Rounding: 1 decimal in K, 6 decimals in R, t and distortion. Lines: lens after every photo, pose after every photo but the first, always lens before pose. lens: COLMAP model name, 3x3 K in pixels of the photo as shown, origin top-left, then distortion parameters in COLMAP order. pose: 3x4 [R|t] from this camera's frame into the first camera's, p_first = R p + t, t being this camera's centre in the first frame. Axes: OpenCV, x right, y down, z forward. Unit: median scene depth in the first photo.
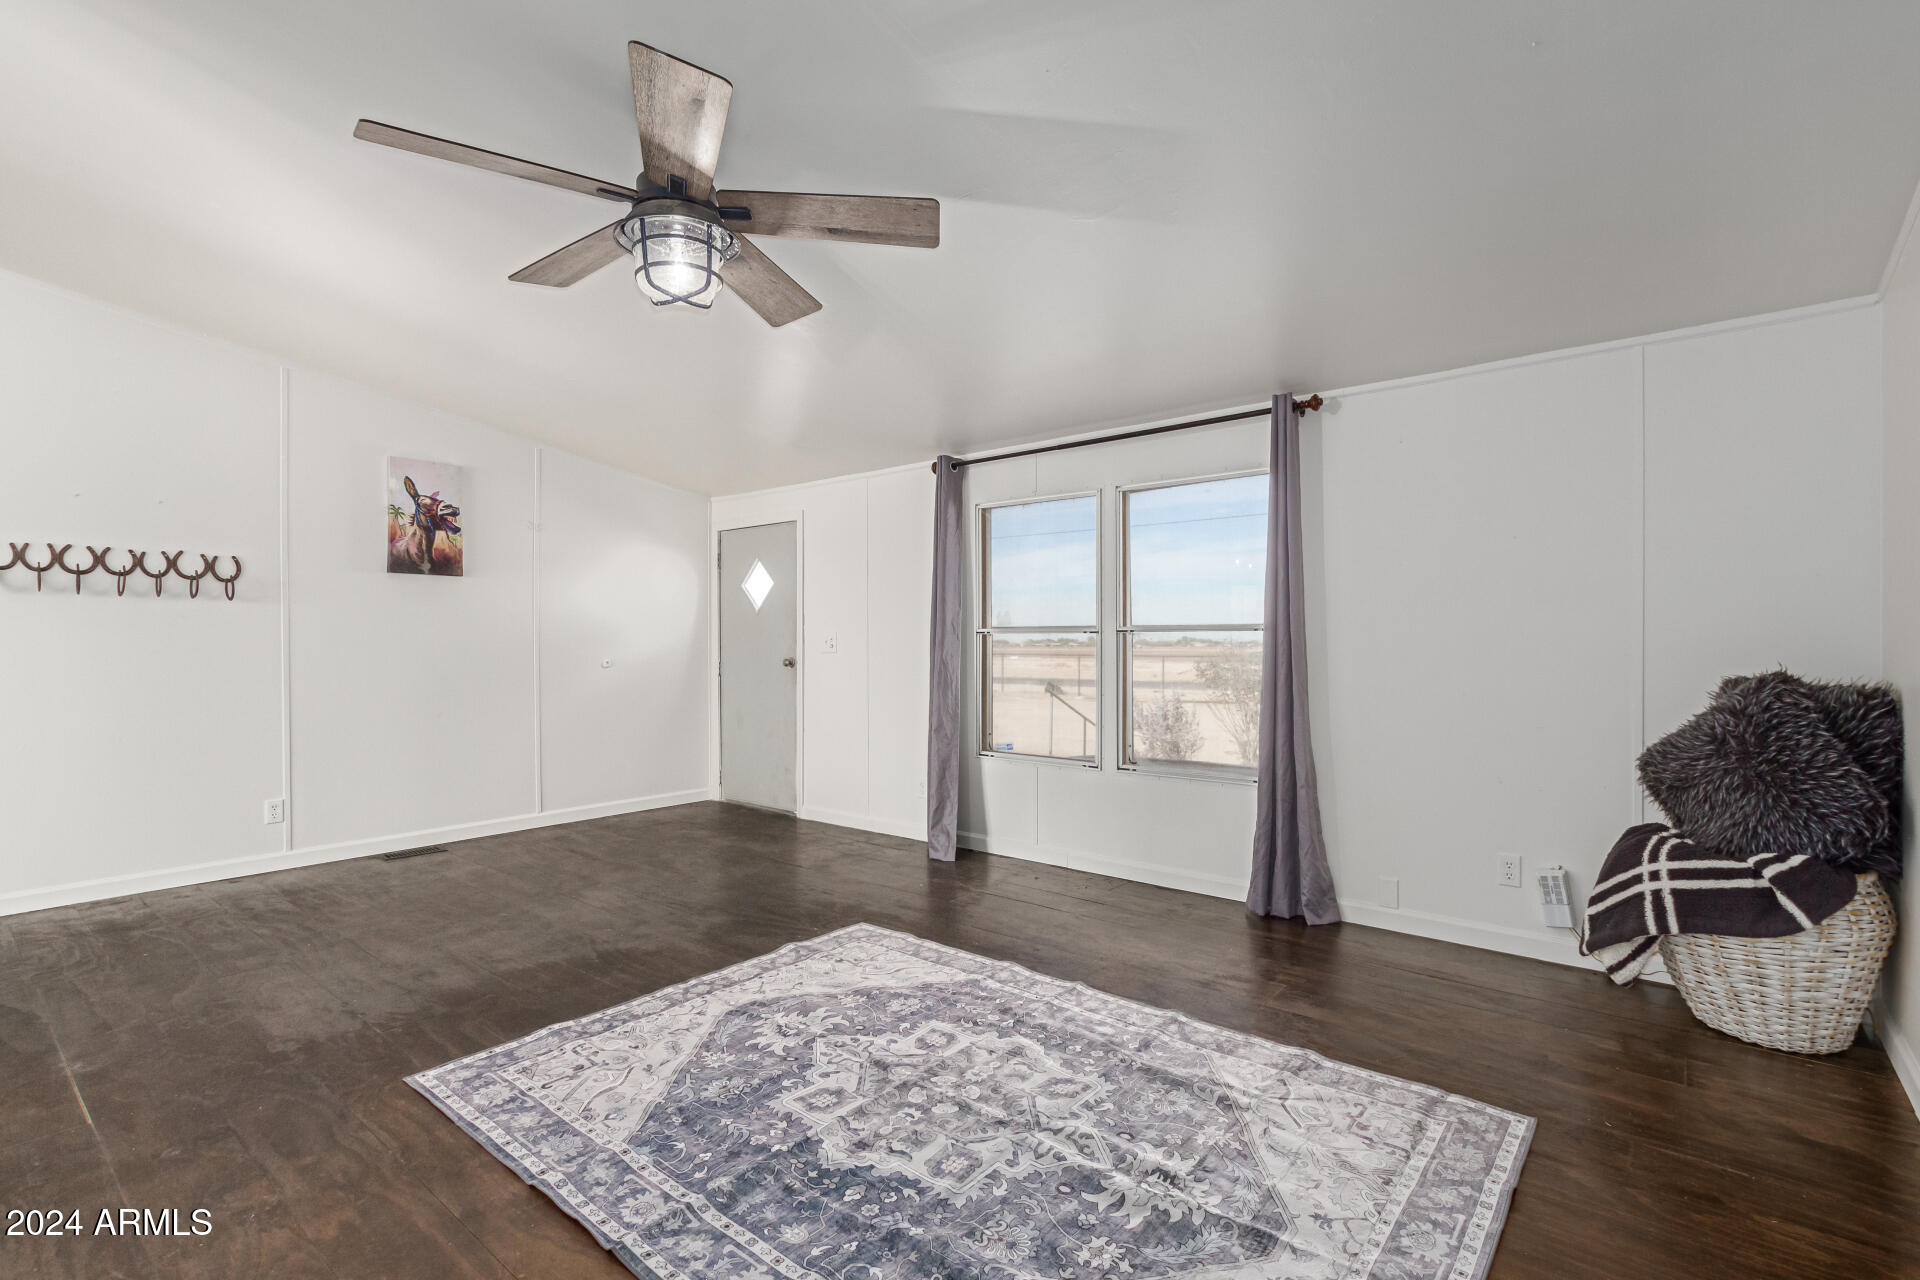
lens RADIAL K [[896.4, 0, 940.4], [0, 896.4, 640.9], [0, 0, 1]] dist [0.009988, -0.003719]
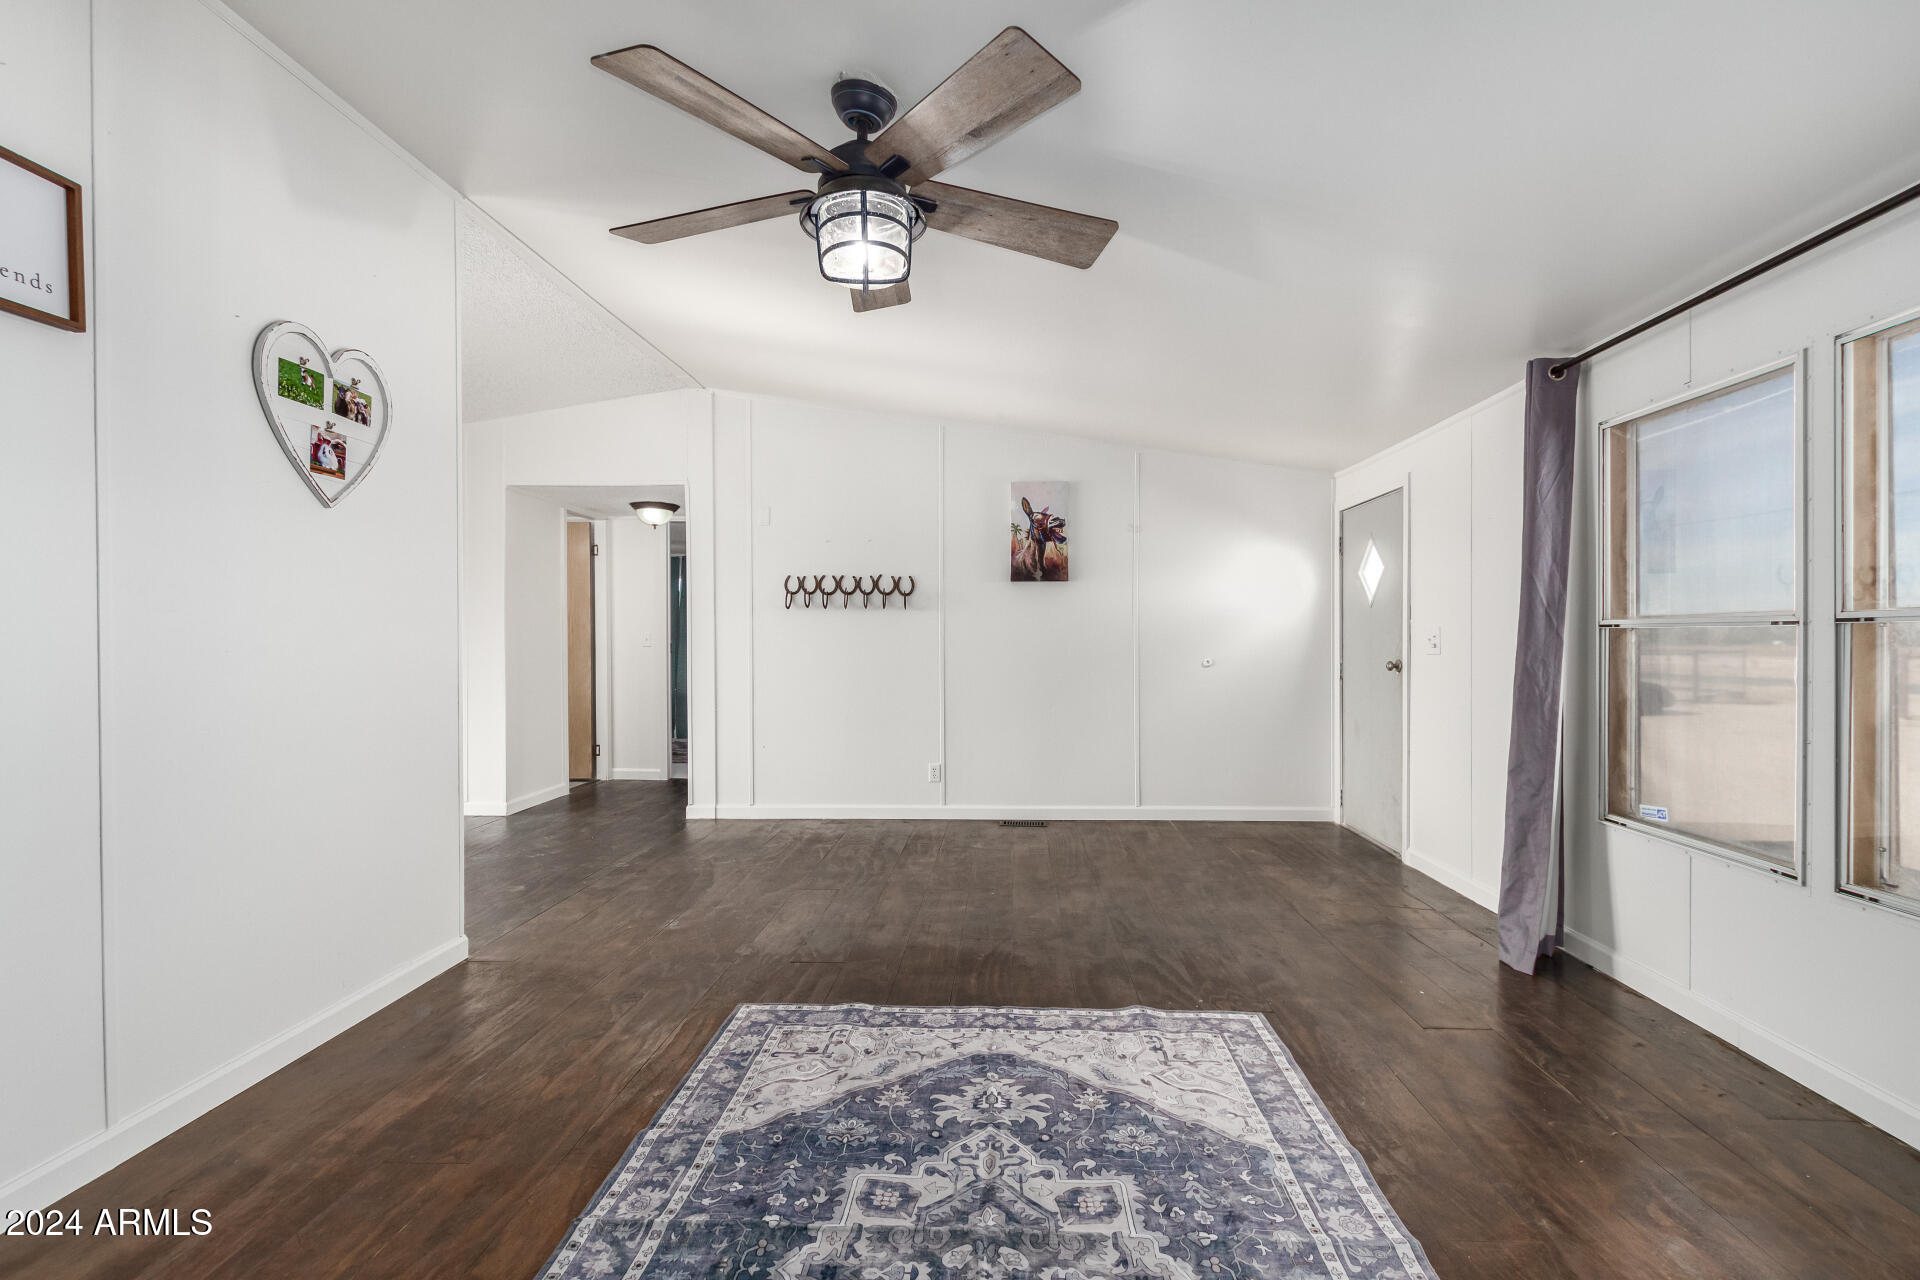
lens RADIAL K [[863.3, 0, 942.8], [0, 863.3, 652.8], [0, 0, 1]] dist [0.003379, 0.002829]
pose [[0.602979, 0.012536, -0.797658, 0.399315], [0.003943, 0.999817, 0.018694, -0.007504], [0.797747, -0.014417, 0.602820, 0.420227]]
